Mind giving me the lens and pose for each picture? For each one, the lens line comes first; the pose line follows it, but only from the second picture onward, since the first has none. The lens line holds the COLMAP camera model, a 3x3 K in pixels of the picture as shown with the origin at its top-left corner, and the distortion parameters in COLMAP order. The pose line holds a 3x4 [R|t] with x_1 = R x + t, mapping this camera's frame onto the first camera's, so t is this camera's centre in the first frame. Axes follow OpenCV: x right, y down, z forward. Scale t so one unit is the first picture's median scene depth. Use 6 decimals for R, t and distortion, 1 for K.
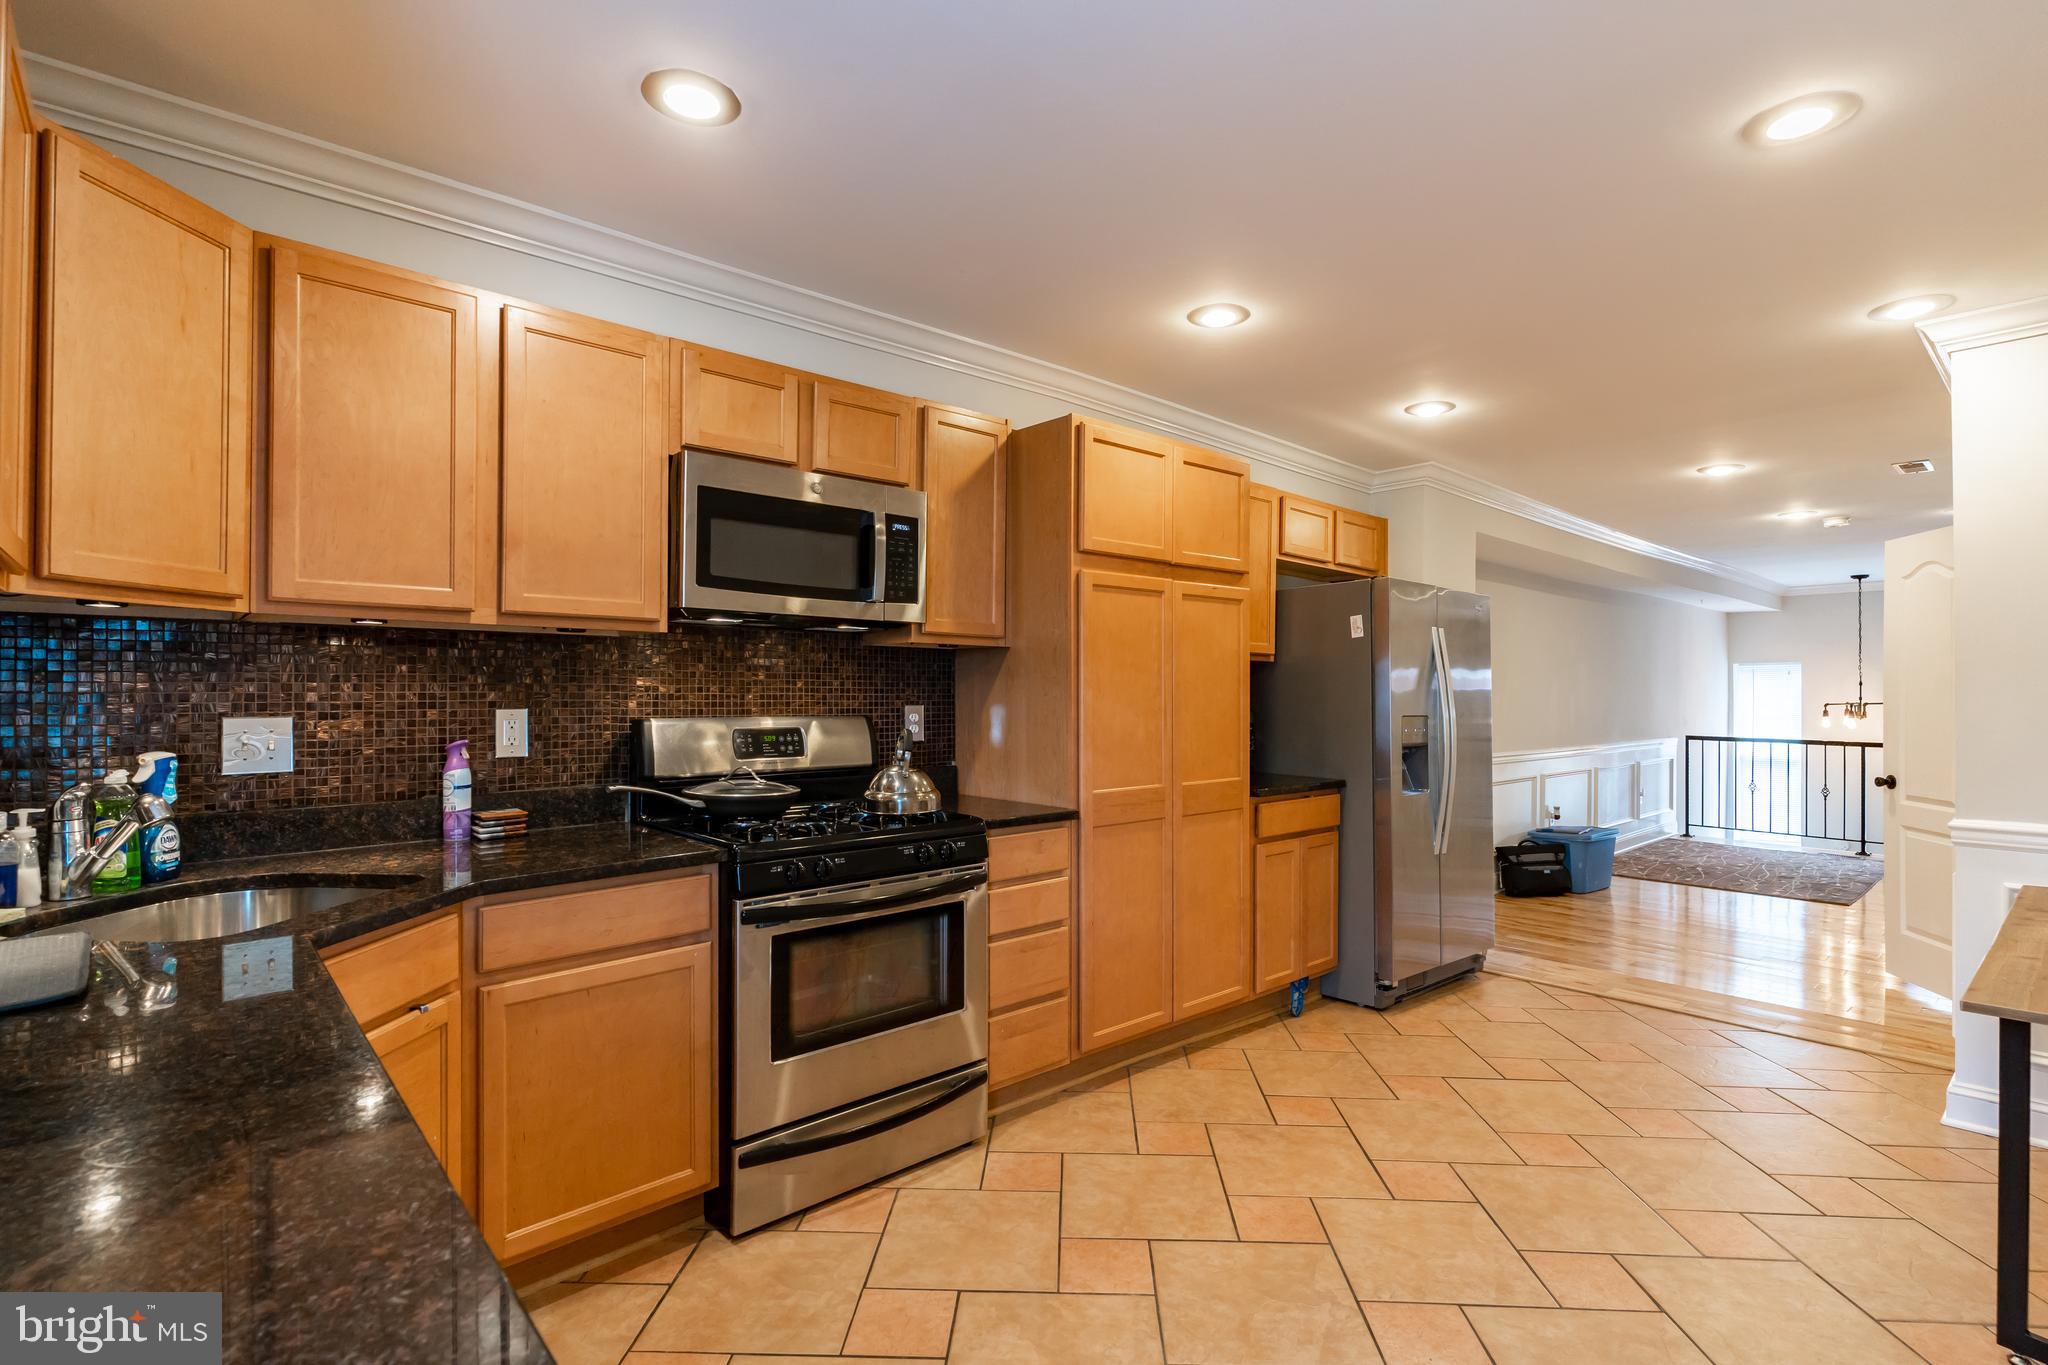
lens RADIAL K [[978.6, 0, 1034.6], [0, 978.6, 685.6], [0, 0, 1]] dist [0.001056, -0.000406]
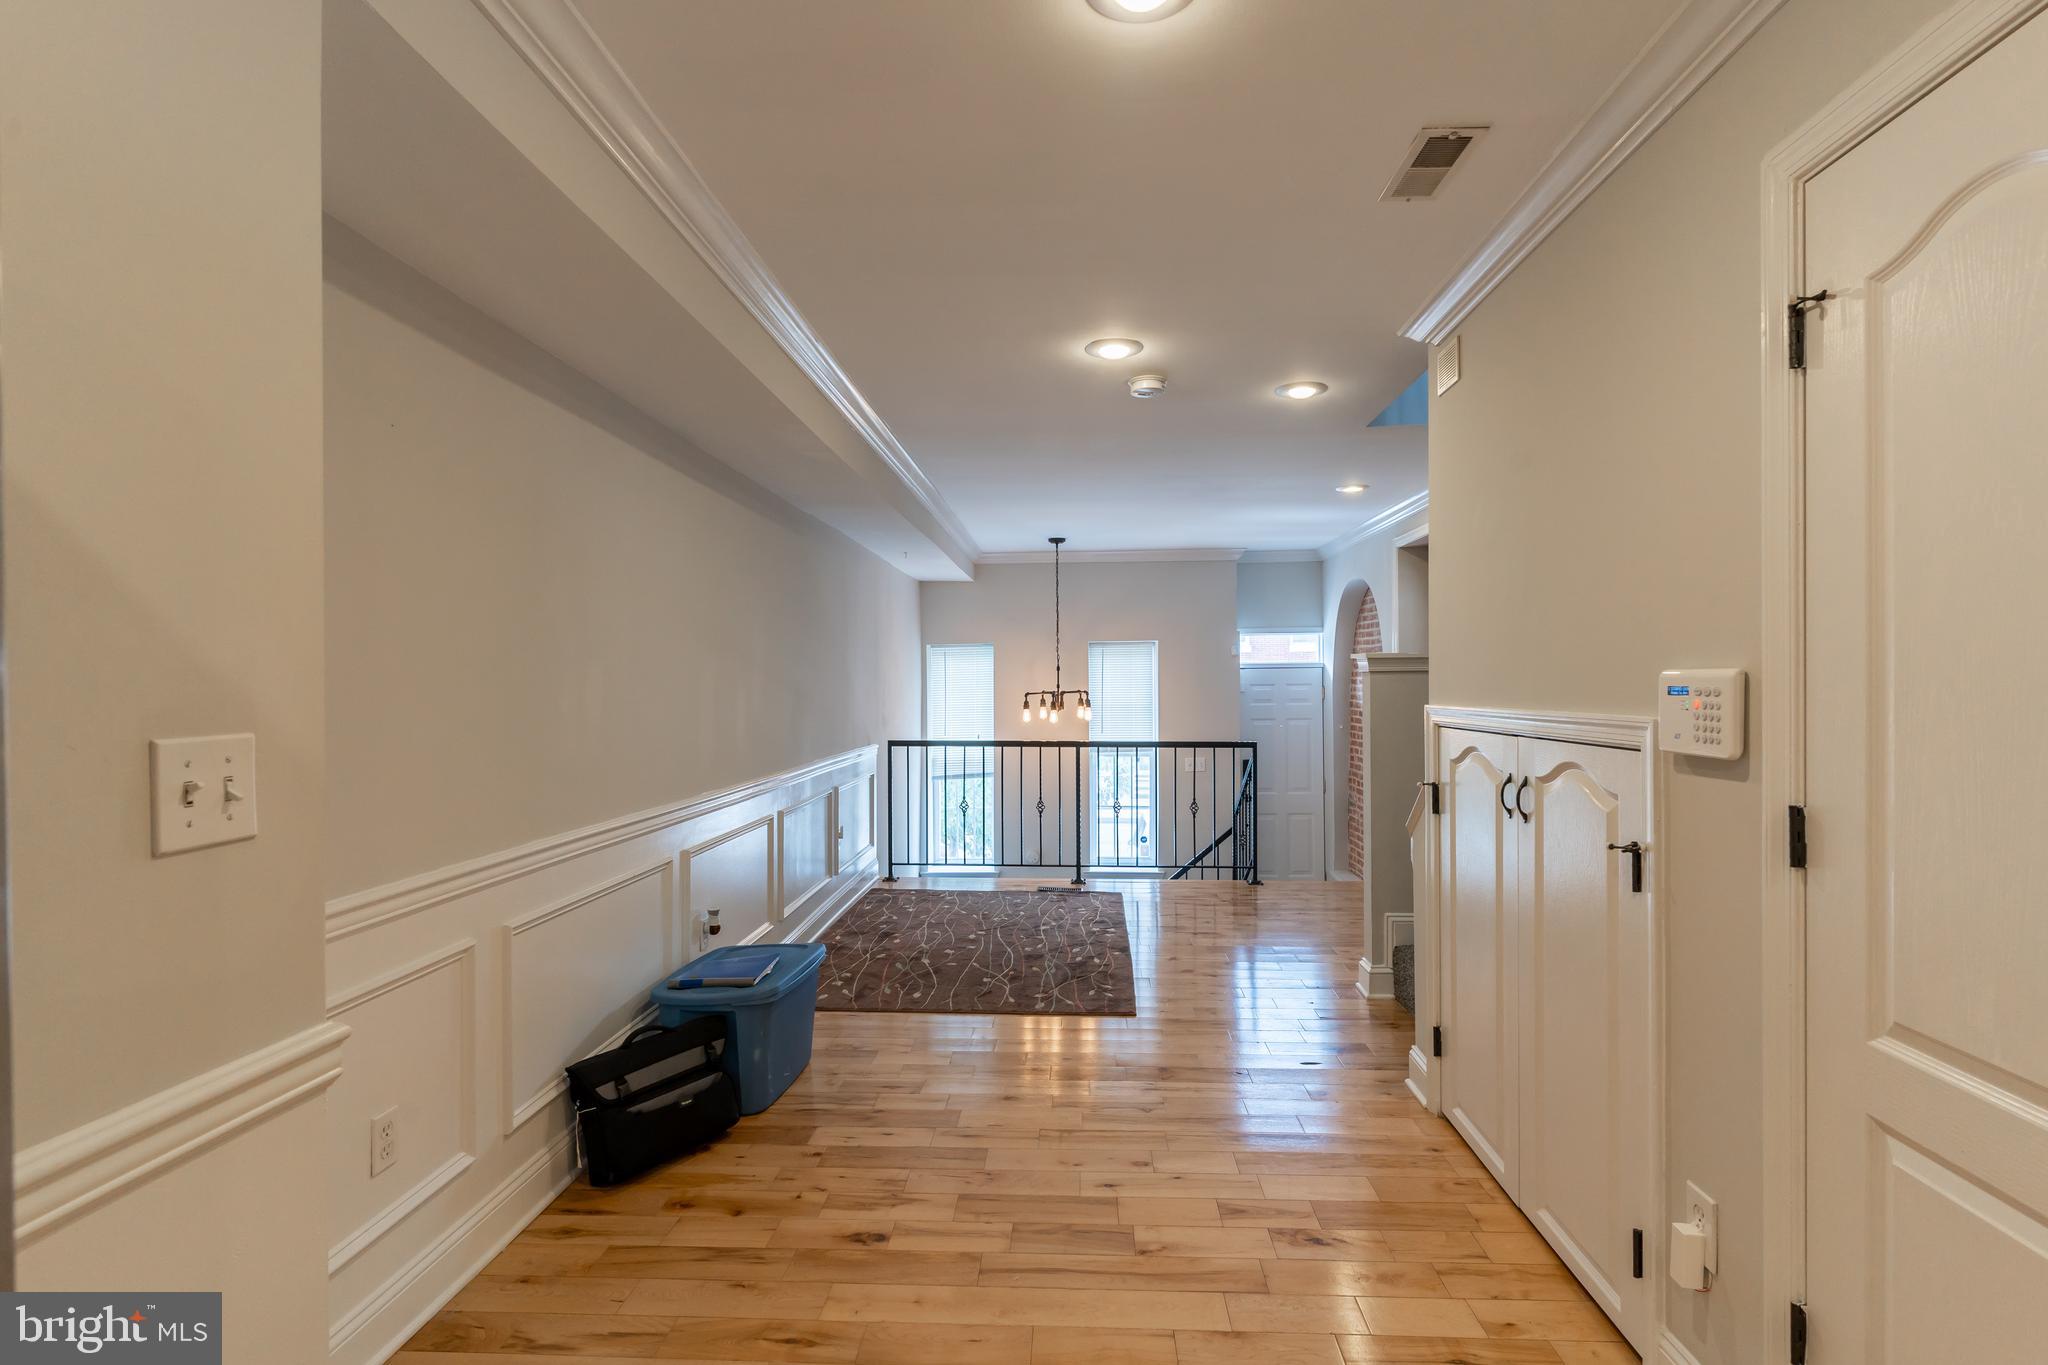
lens RADIAL K [[978.6, 0, 1032.3], [0, 978.6, 687.5], [0, 0, 1]] dist [0.001056, -0.000406]
pose [[0.707349, -0.012289, 0.706758, 0.713843], [0.004683, 0.999908, 0.012699, 0.011176], [-0.706849, -0.005673, 0.707341, 1.279239]]
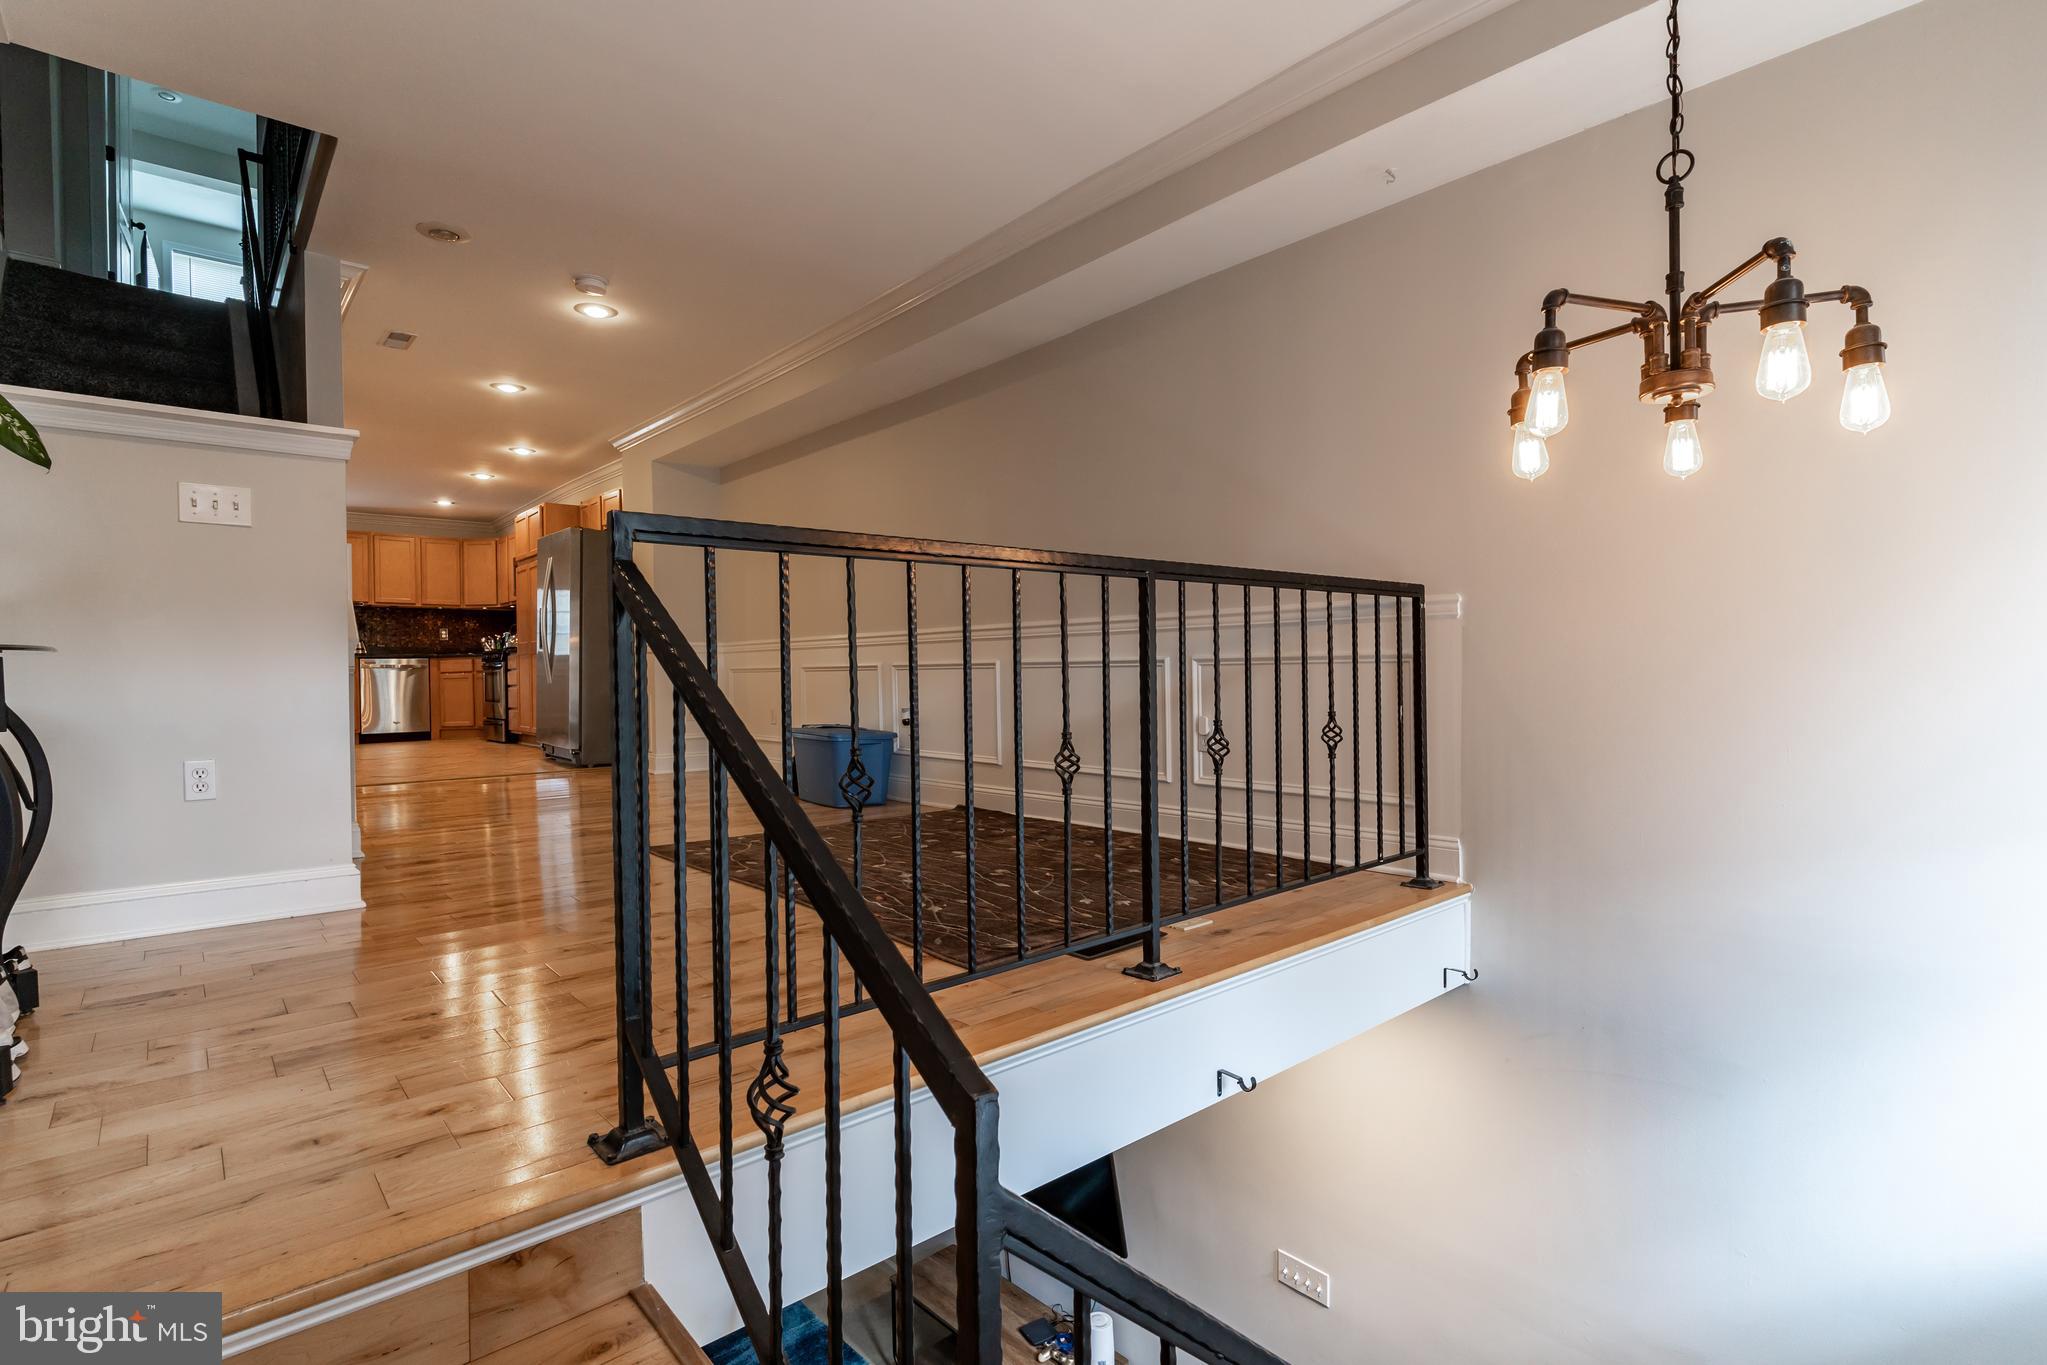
lens RADIAL K [[978.2, 0, 1037.0], [0, 978.2, 681.4], [0, 0, 1]] dist [0.001056, -0.000406]
pose [[-0.011242, 0.005263, -0.999923, 3.087329], [0.017873, 0.999827, 0.005061, 0.245576], [0.999777, -0.017815, -0.011334, 2.681085]]
